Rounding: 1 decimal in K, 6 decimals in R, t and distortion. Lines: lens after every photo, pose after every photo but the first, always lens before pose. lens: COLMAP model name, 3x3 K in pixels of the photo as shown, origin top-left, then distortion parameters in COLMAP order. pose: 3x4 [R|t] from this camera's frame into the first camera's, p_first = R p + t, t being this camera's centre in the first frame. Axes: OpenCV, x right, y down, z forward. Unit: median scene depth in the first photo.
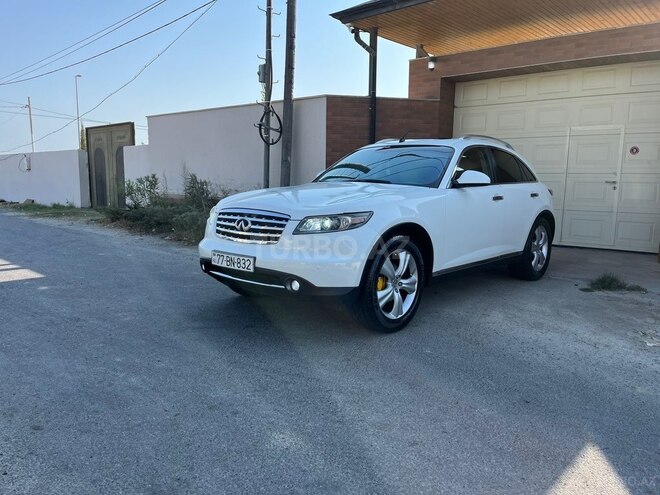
lens RADIAL K [[503.1, 0, 330.2], [0, 503.1, 248.1], [0, 0, 1]] dist [0.032293, -0.027790]
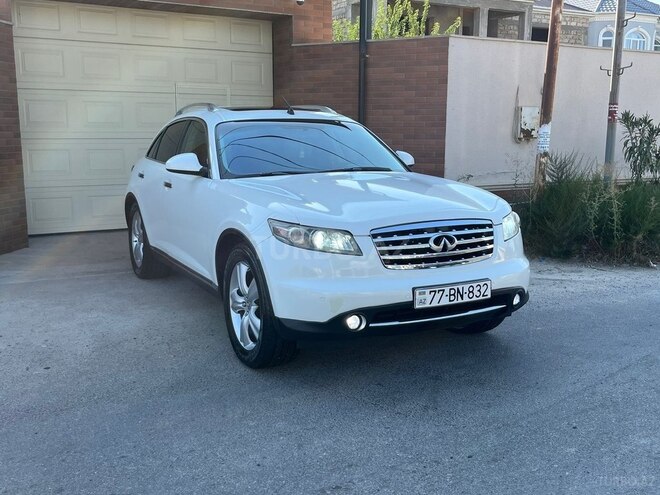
lens RADIAL K [[701.6, 0, 333.6], [0, 701.6, 247.5], [0, 0, 1]] dist [0.028036, 0.000000]
pose [[0.343407, -0.170520, 0.923577, -0.995713], [0.132877, 0.982309, 0.131957, -0.166199], [-0.929739, 0.077407, 0.359990, 0.663561]]
